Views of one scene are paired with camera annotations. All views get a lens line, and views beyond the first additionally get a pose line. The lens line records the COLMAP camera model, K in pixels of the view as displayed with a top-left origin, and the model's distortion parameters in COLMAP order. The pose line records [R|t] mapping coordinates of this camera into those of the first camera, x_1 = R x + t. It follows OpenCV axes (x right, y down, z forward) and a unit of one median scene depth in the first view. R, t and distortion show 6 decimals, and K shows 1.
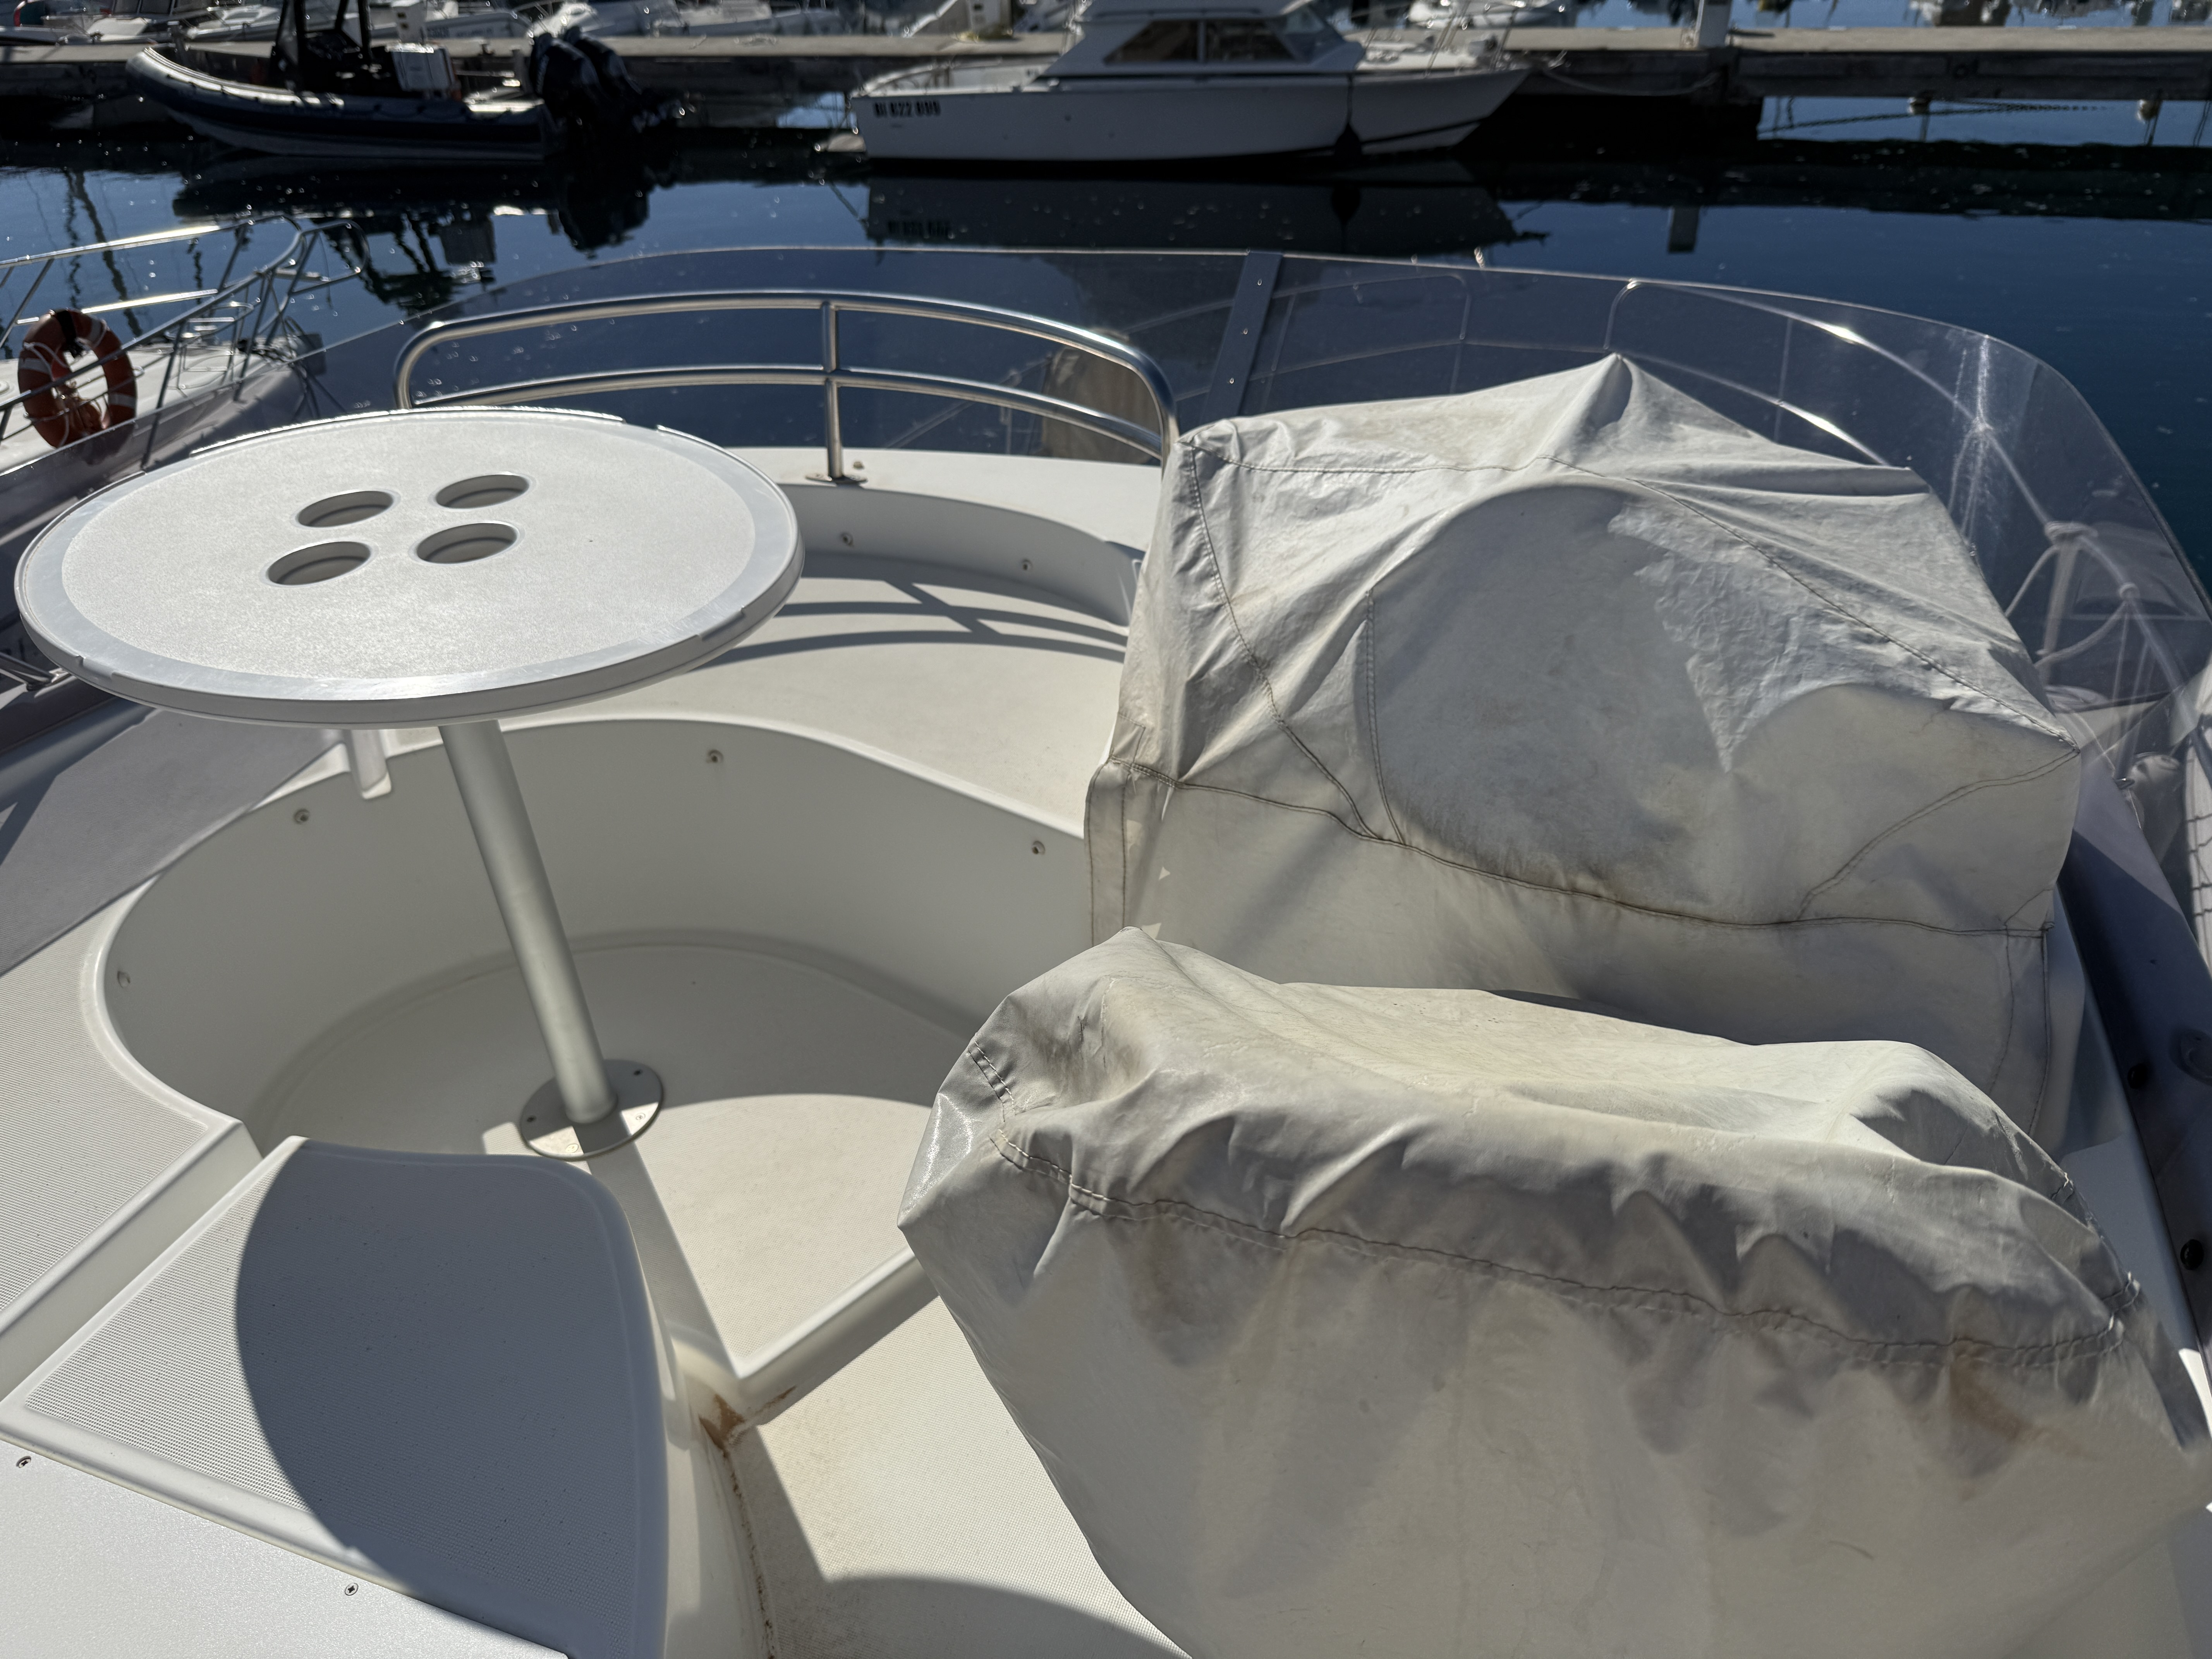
lens RADIAL K [[1585.9, 0, 1096.5], [0, 1585.9, 796.2], [0, 0, 1]] dist [0.029810, -0.047049]
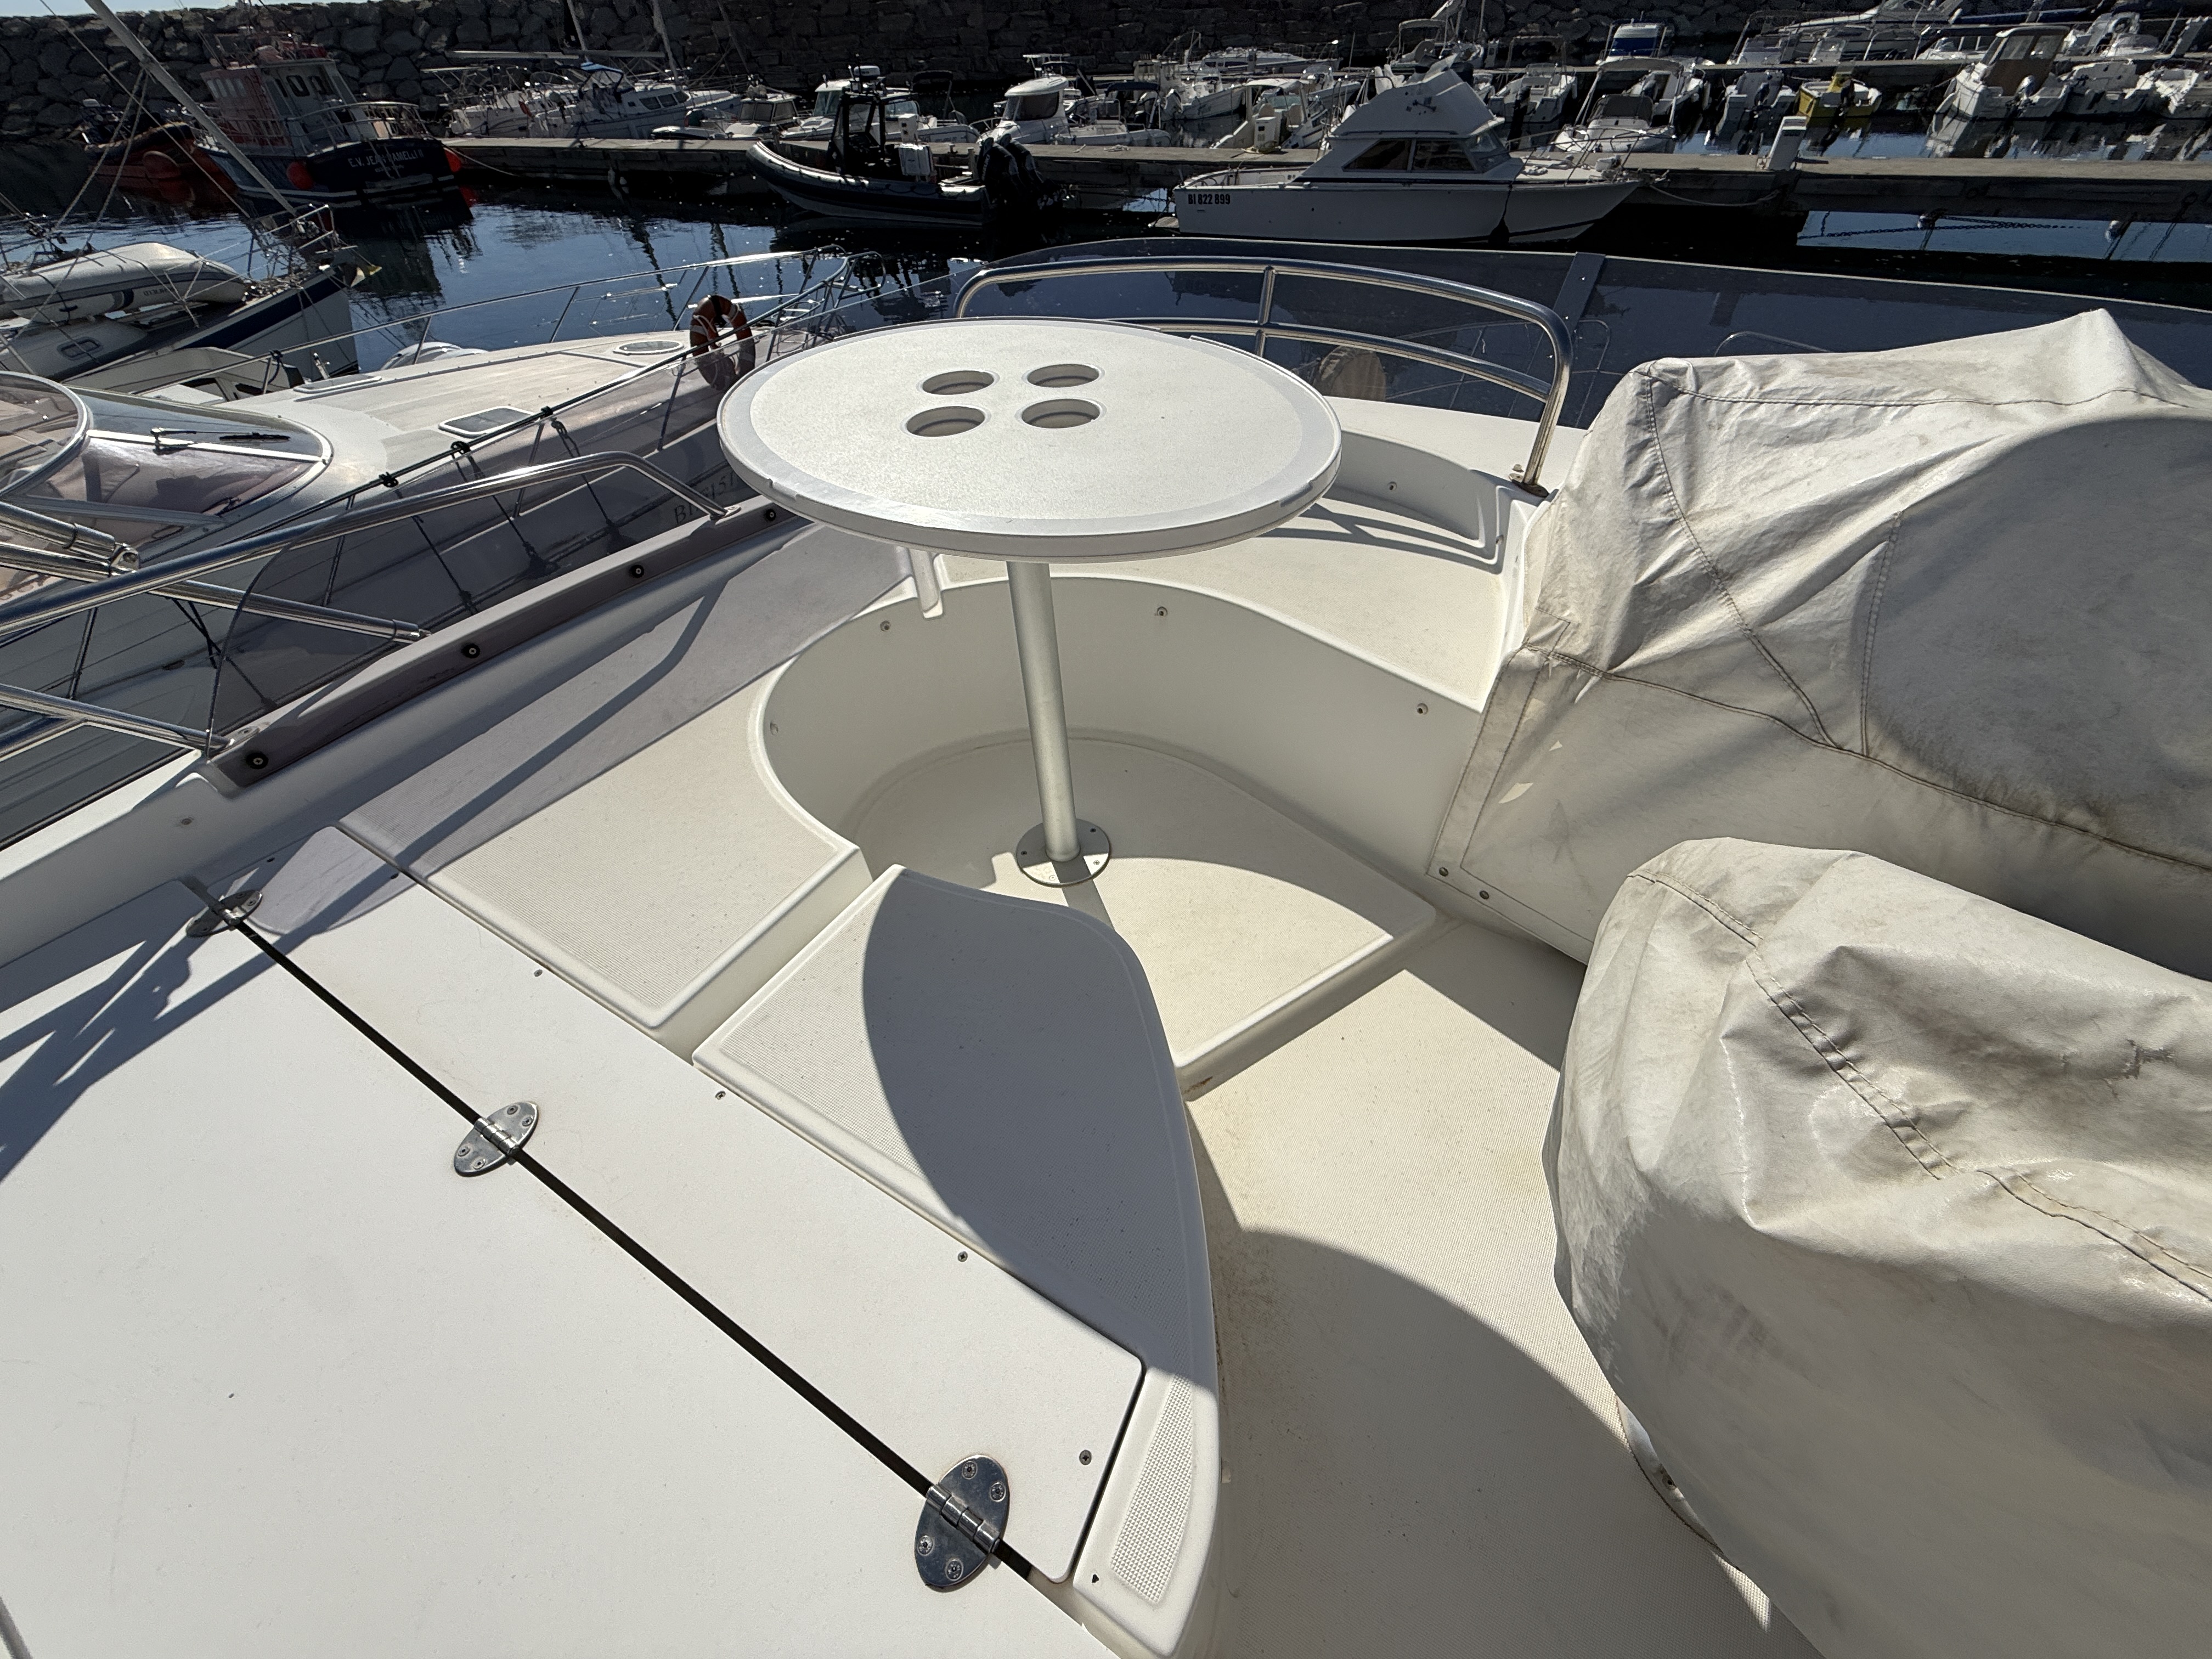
lens RADIAL K [[895.9, 0, 1106.0], [0, 895.9, 829.5], [0, 0, 1]] dist [0.000180, -0.000031]
pose [[0.980833, 0.134220, -0.141248, -0.196552], [-0.103488, 0.973060, 0.206019, 0.005331], [0.165095, -0.187453, 0.968300, 0.258862]]
